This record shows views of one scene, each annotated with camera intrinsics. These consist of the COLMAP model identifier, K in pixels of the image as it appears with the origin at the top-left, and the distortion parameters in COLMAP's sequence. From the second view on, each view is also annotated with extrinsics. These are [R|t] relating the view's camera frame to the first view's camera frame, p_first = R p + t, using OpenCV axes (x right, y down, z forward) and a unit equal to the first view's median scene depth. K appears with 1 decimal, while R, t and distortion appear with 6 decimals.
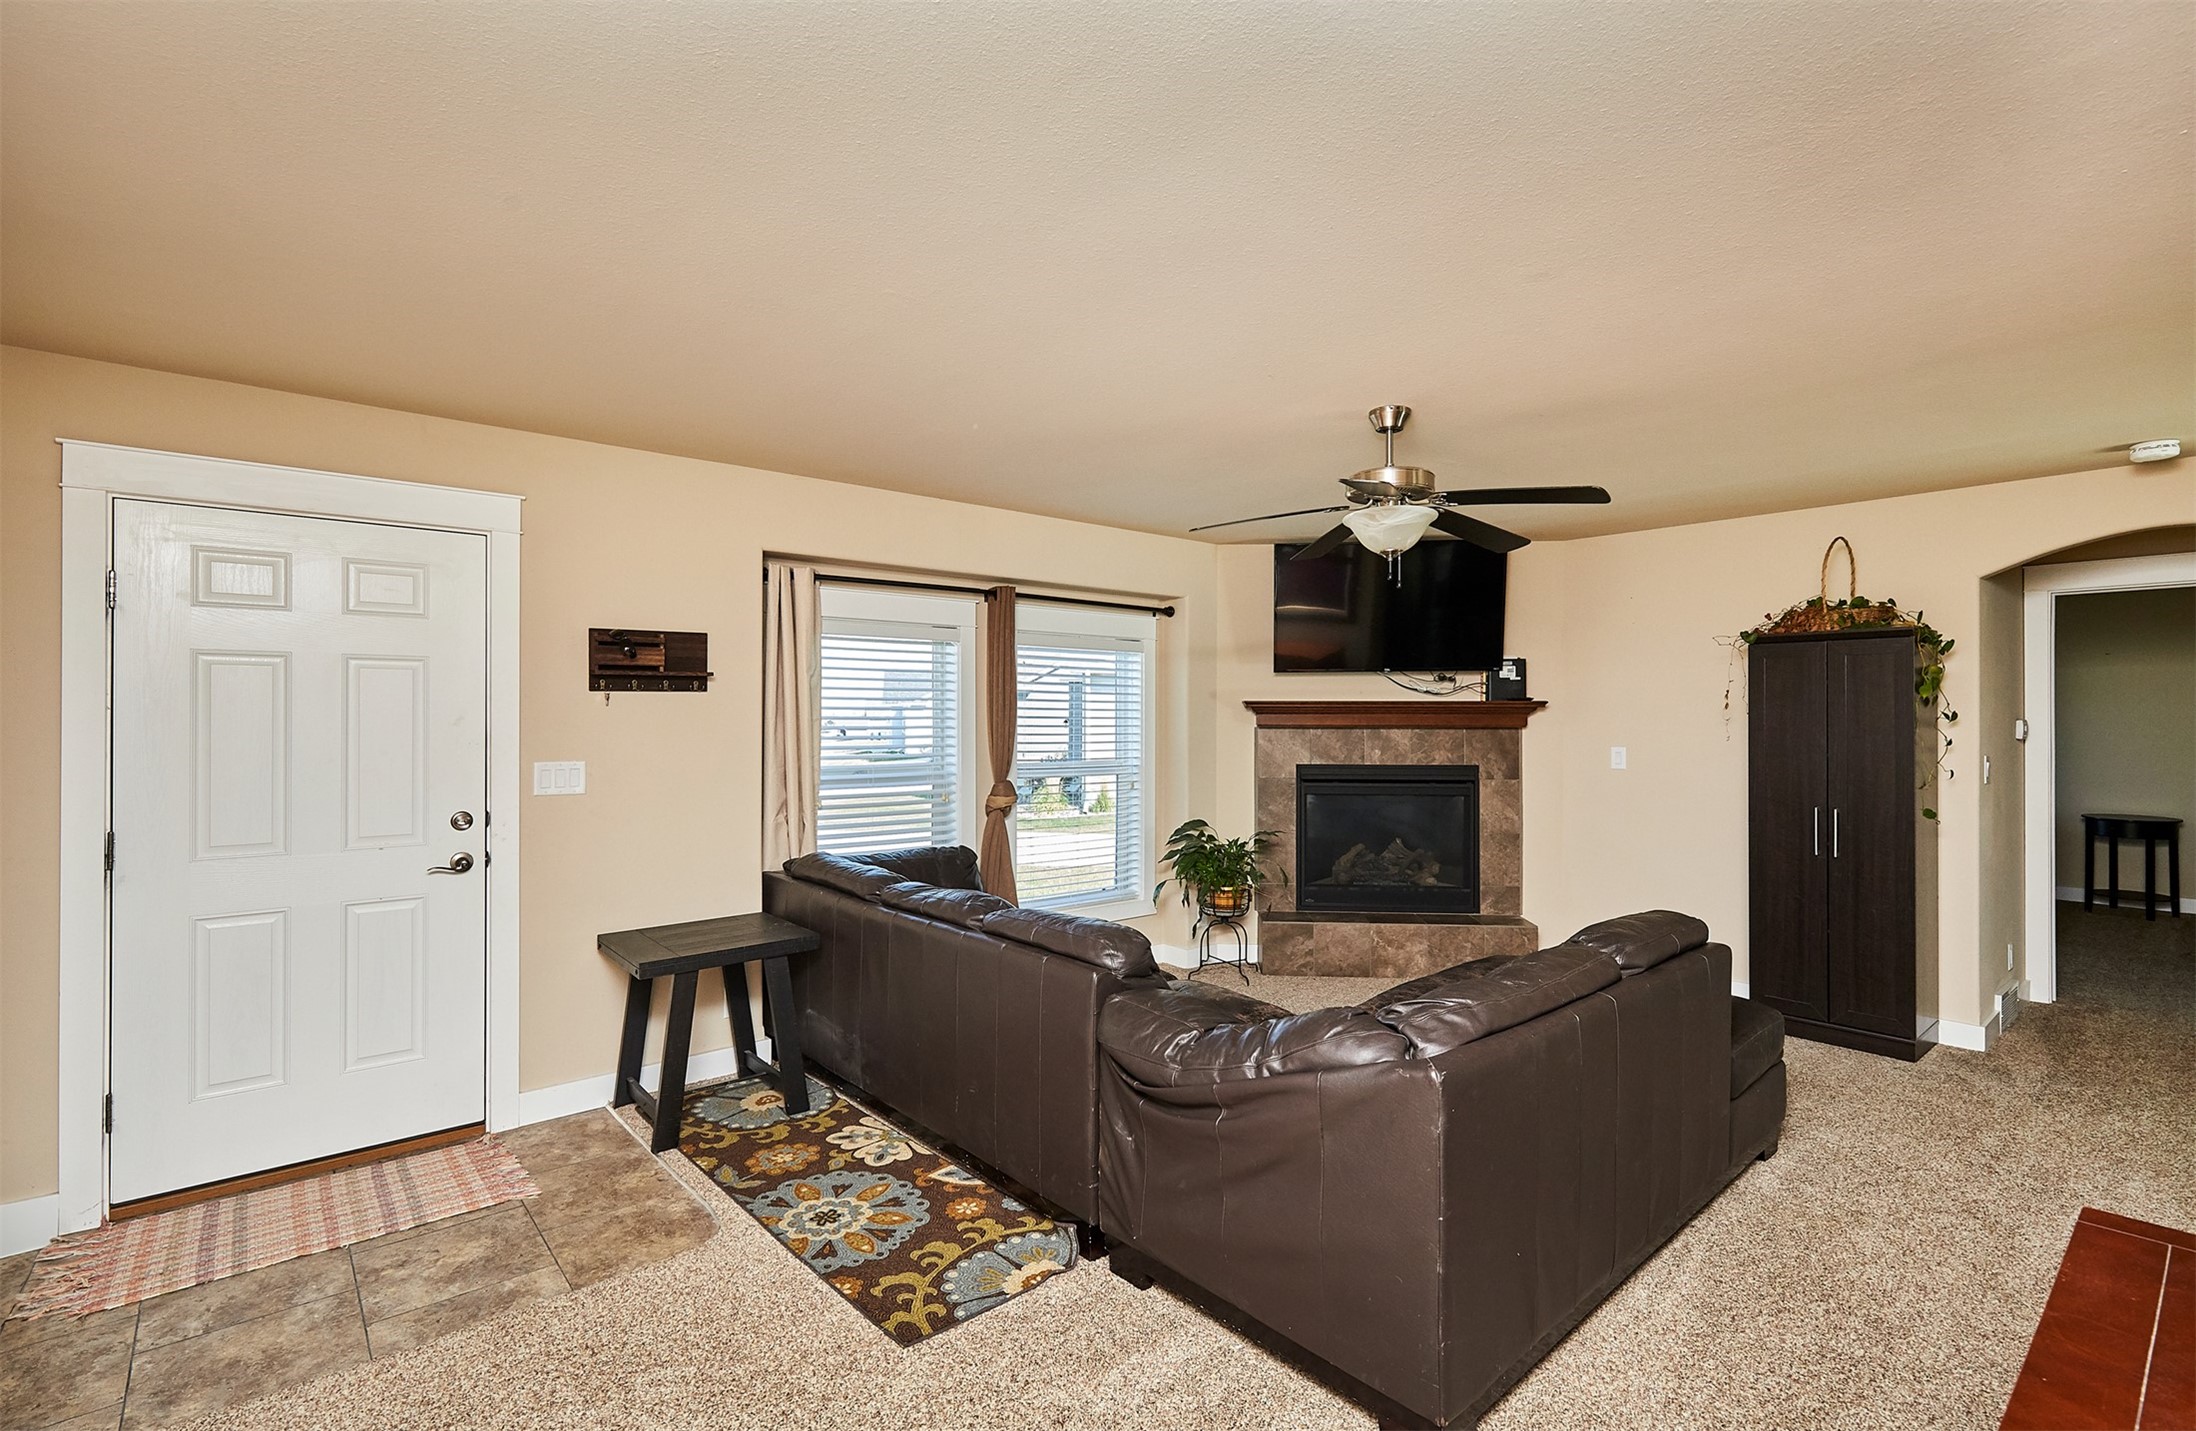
lens RADIAL K [[999.6, 0, 1078.3], [0, 999.6, 716.1], [0, 0, 1]] dist [0.000658, 0.000300]
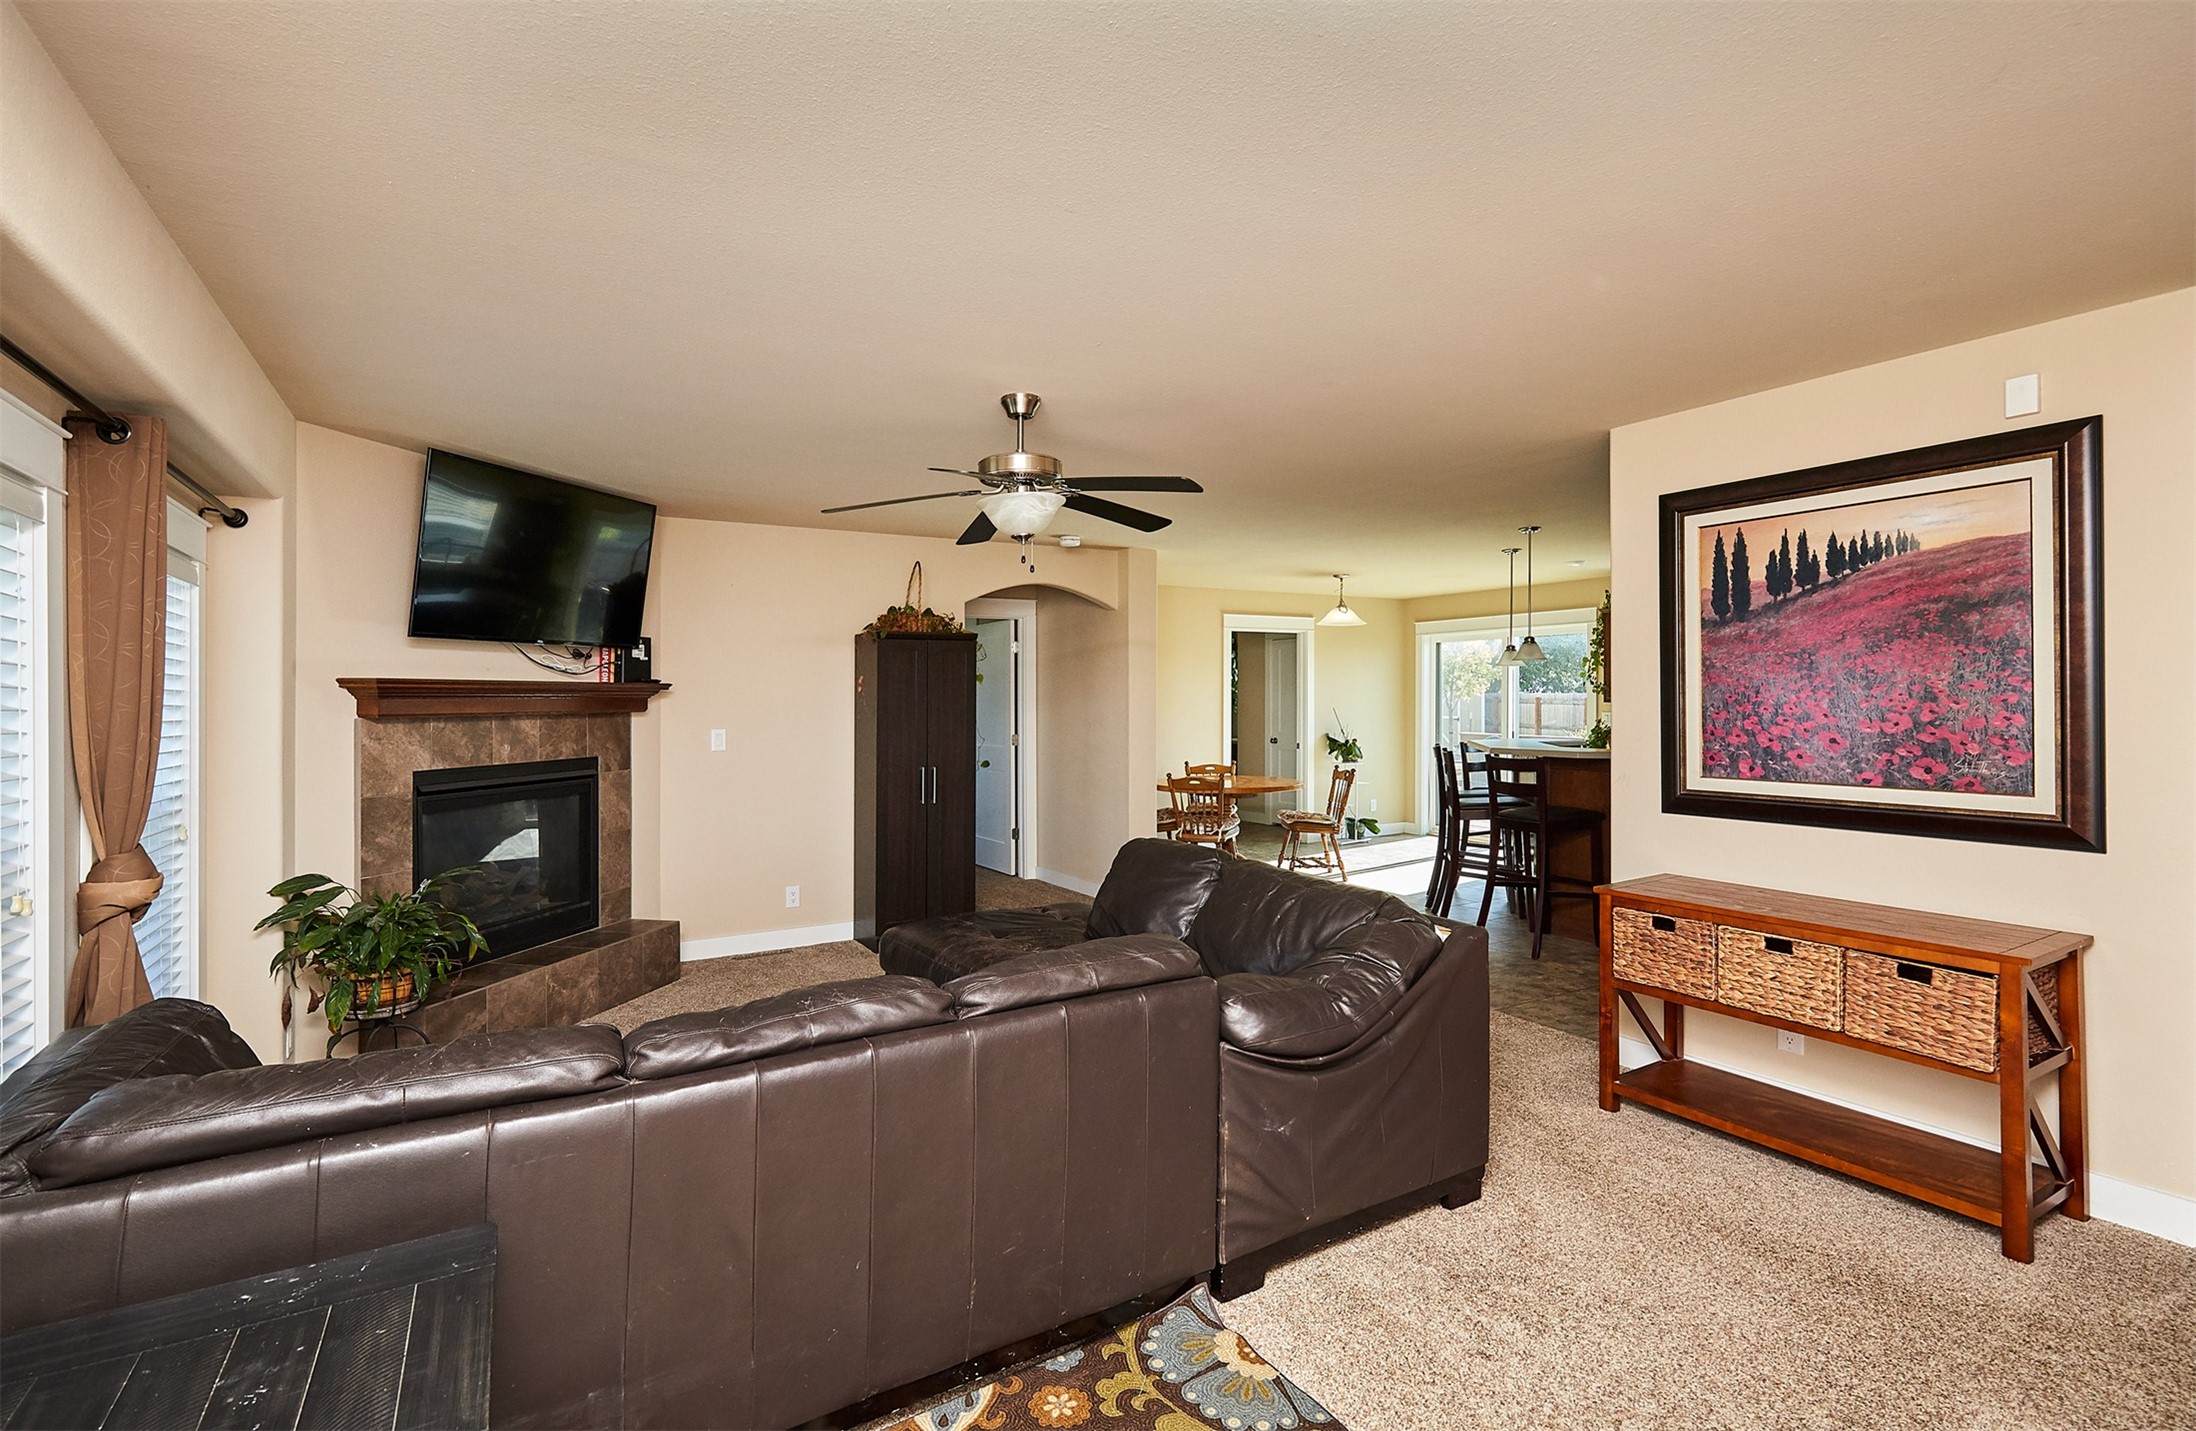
lens RADIAL K [[999.6, 0, 1104.5], [0, 999.6, 698.1], [0, 0, 1]] dist [0.000658, 0.000300]
pose [[0.162728, -0.001918, 0.986669, -0.394985], [0.010201, 0.999948, 0.000261, 0.002301], [-0.986618, 0.010022, 0.162739, 0.428549]]
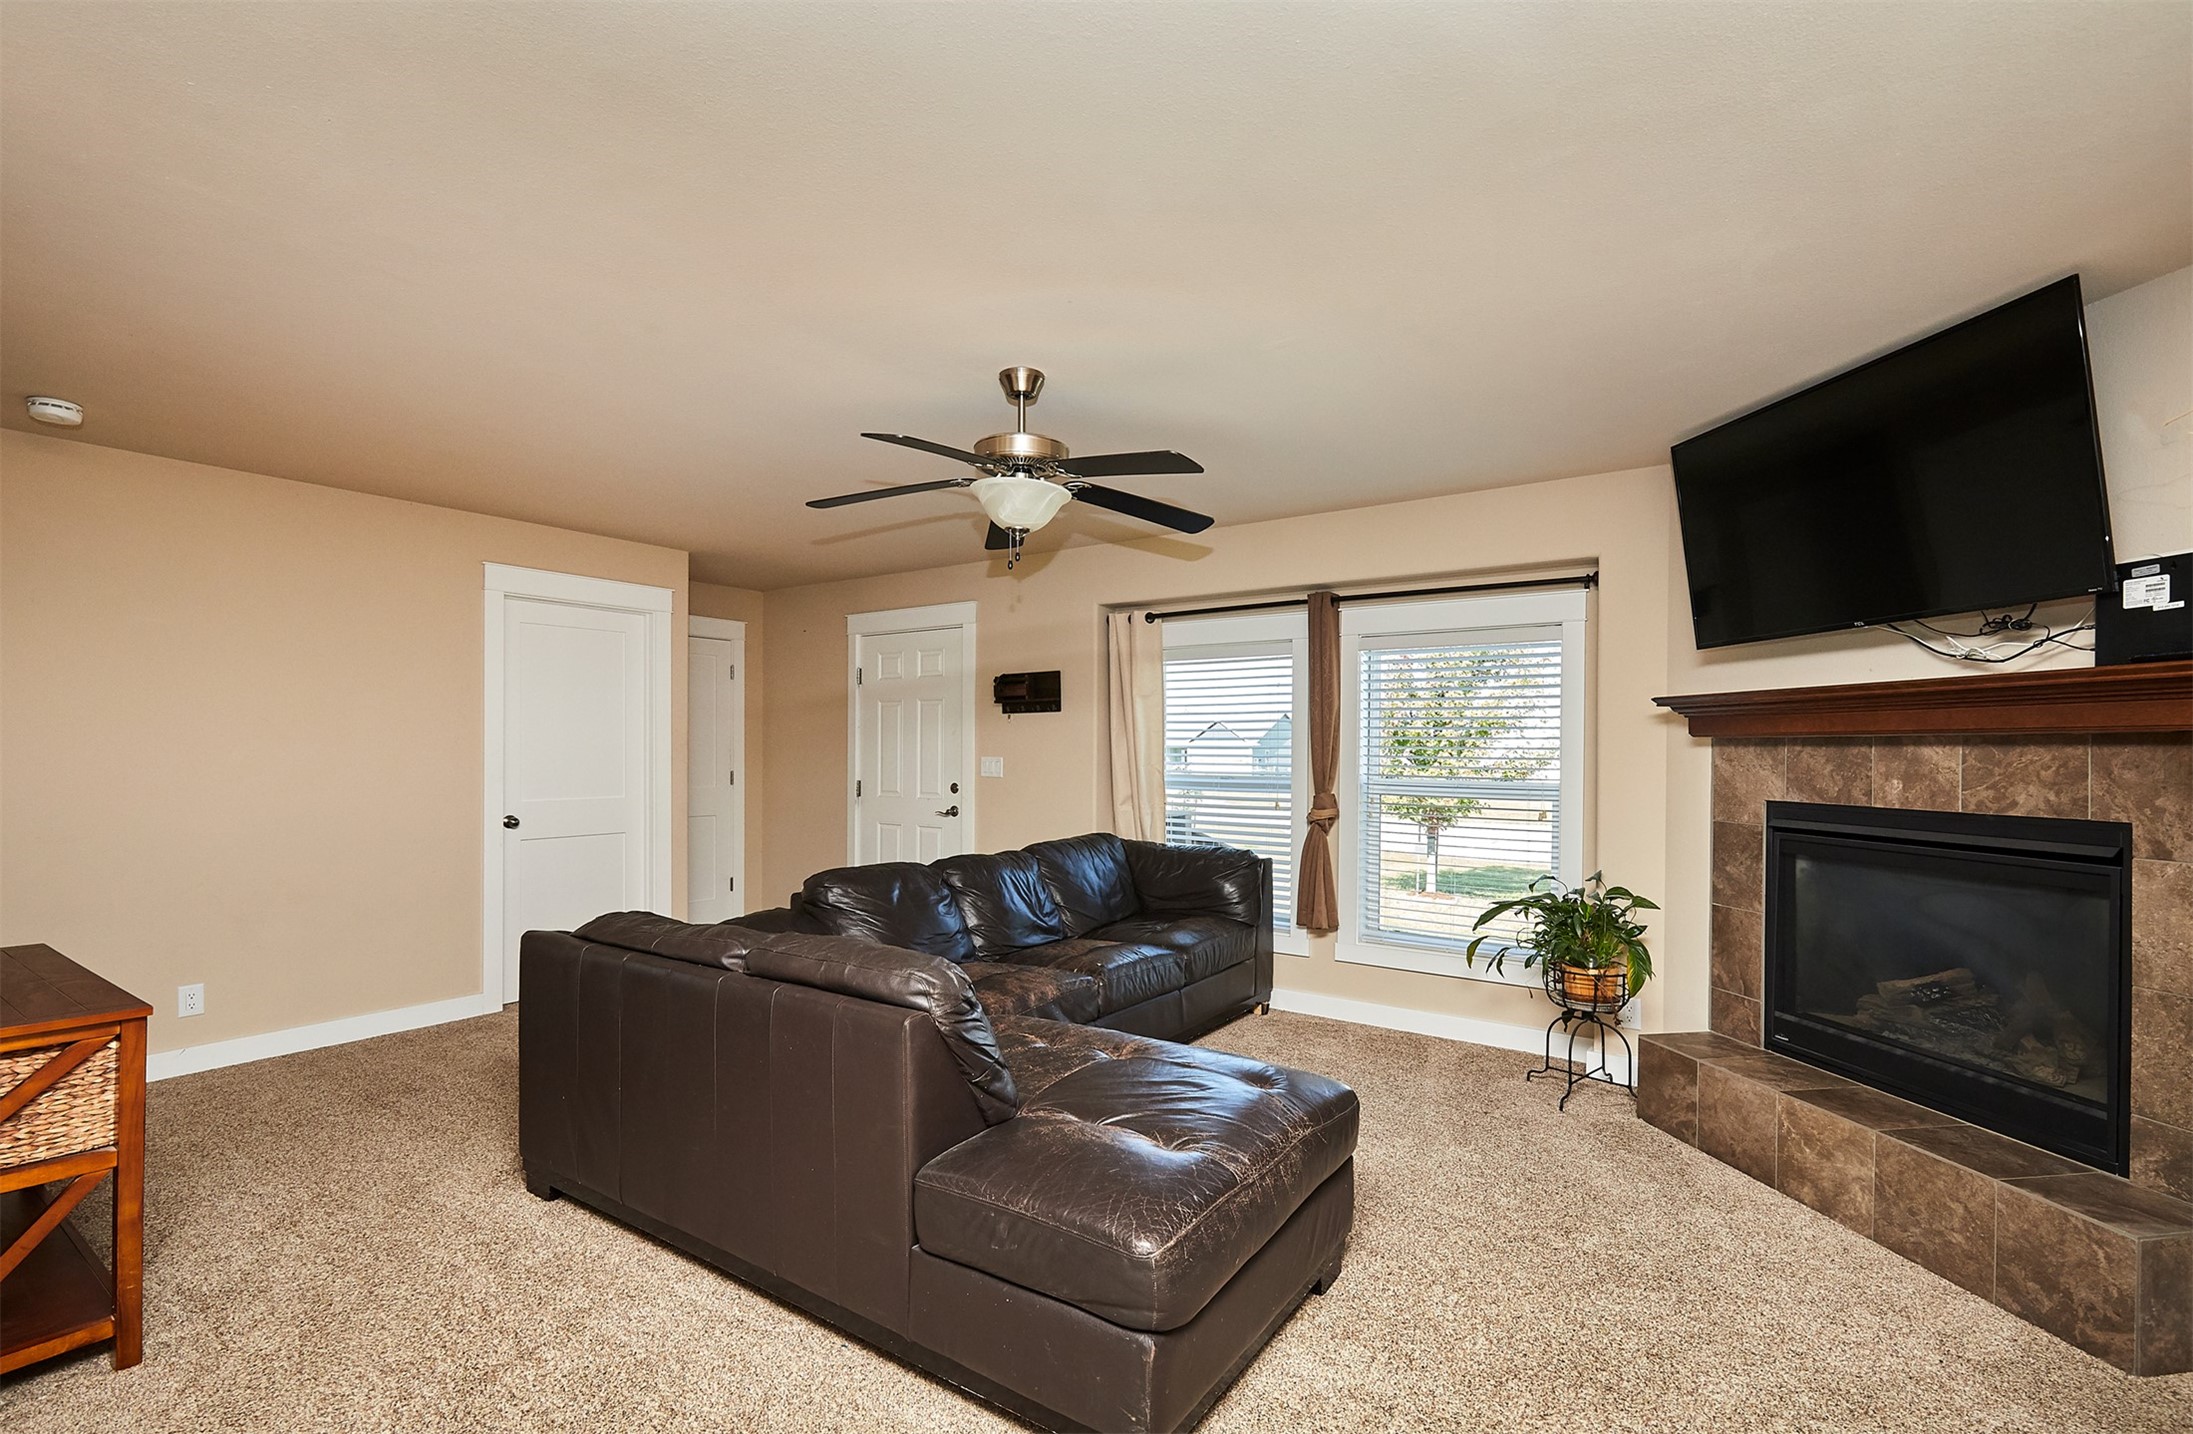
lens RADIAL K [[998.3, 0, 1095.6], [0, 998.3, 738.5], [0, 0, 1]] dist [0.000658, 0.000300]
pose [[0.240444, -0.011875, -0.970590, 0.713829], [-0.008611, 0.999860, -0.014367, 0.023952], [0.970625, 0.011812, 0.240308, 0.487654]]
